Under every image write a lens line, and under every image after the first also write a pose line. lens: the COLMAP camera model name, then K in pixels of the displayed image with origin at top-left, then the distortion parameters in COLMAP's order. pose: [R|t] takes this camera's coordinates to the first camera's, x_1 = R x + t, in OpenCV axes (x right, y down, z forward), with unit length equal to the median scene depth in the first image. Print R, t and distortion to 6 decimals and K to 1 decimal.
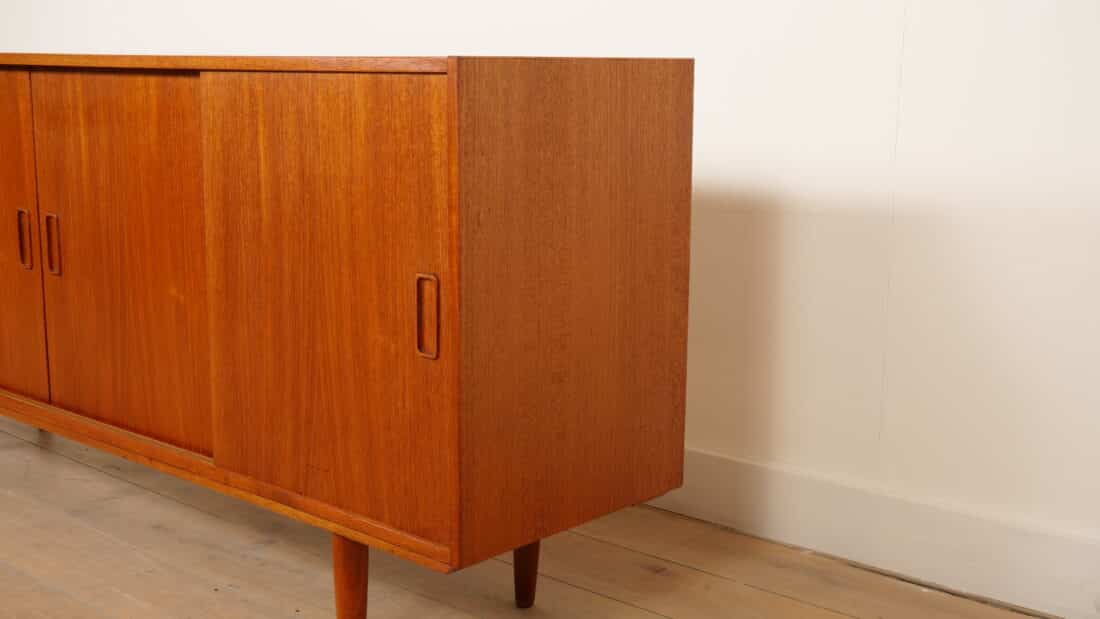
lens RADIAL K [[1340.6, 0, 556.3], [0, 1340.6, 310.7], [0, 0, 1]] dist [0.052442, 0.000000]
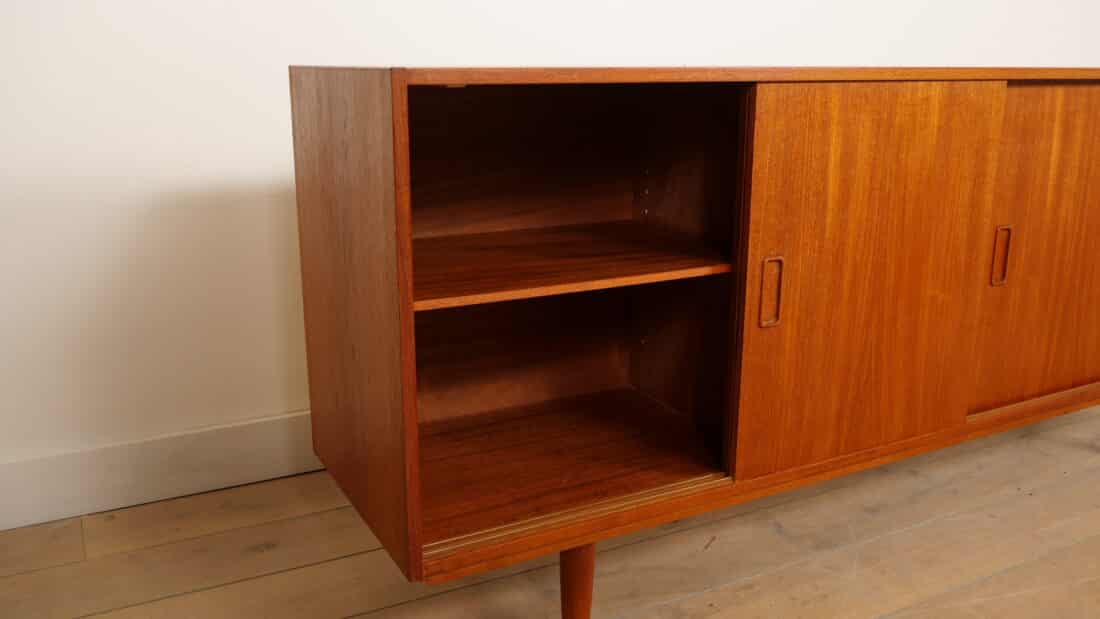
lens RADIAL K [[882.9, 0, 567.5], [0, 882.9, 274.3], [0, 0, 1]] dist [0.068988, -0.018653]
pose [[0.330039, -0.219119, 0.918184, -1.149126], [0.166711, 0.970927, 0.171782, -0.214525], [-0.929129, 0.096377, 0.356973, 1.101071]]
